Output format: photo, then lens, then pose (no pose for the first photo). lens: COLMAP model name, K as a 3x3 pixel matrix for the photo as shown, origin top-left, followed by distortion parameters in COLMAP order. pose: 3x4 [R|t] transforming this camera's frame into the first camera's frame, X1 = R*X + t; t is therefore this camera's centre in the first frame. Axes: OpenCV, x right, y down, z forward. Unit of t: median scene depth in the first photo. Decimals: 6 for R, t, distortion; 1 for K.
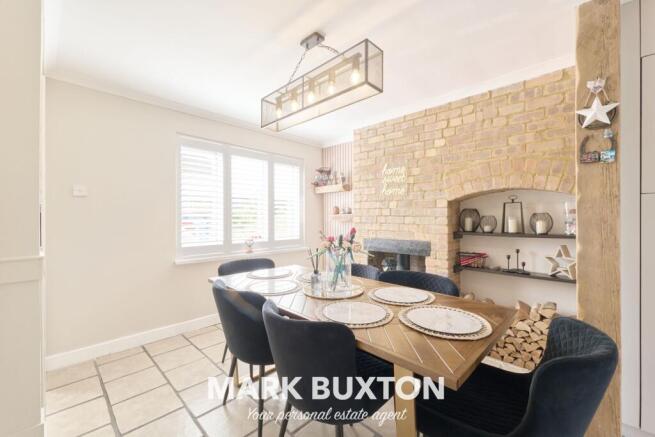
lens RADIAL K [[269.4, 0, 326.5], [0, 269.4, 217.7], [0, 0, 1]] dist [0.004491, -0.000052]
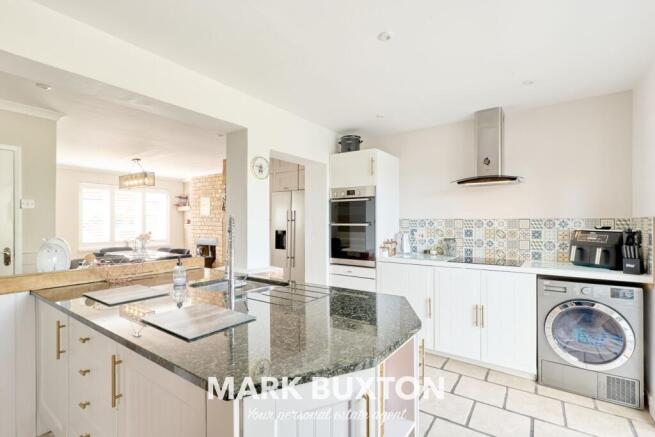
lens RADIAL K [[300.5, 0, 328.0], [0, 300.5, 222.1], [0, 0, 1]] dist [0.001305, -0.000041]
pose [[0.986644, 0.003798, 0.162846, 0.814487], [-0.003381, 0.999990, -0.002836, -0.032318], [-0.162855, 0.002247, 0.986647, -1.340595]]
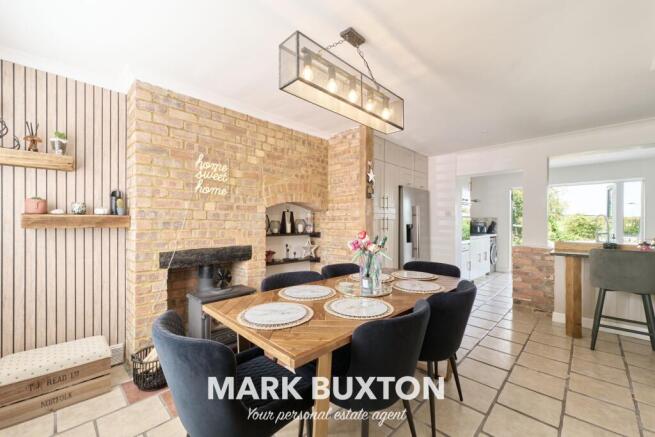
lens RADIAL K [[269.4, 0, 331.3], [0, 269.4, 221.3], [0, 0, 1]] dist [0.004491, -0.000052]
pose [[-0.006074, 0.002073, 0.999979, -0.625984], [-0.006435, 0.999977, -0.002112, -0.003082], [-0.999961, -0.006448, -0.006060, 0.674166]]
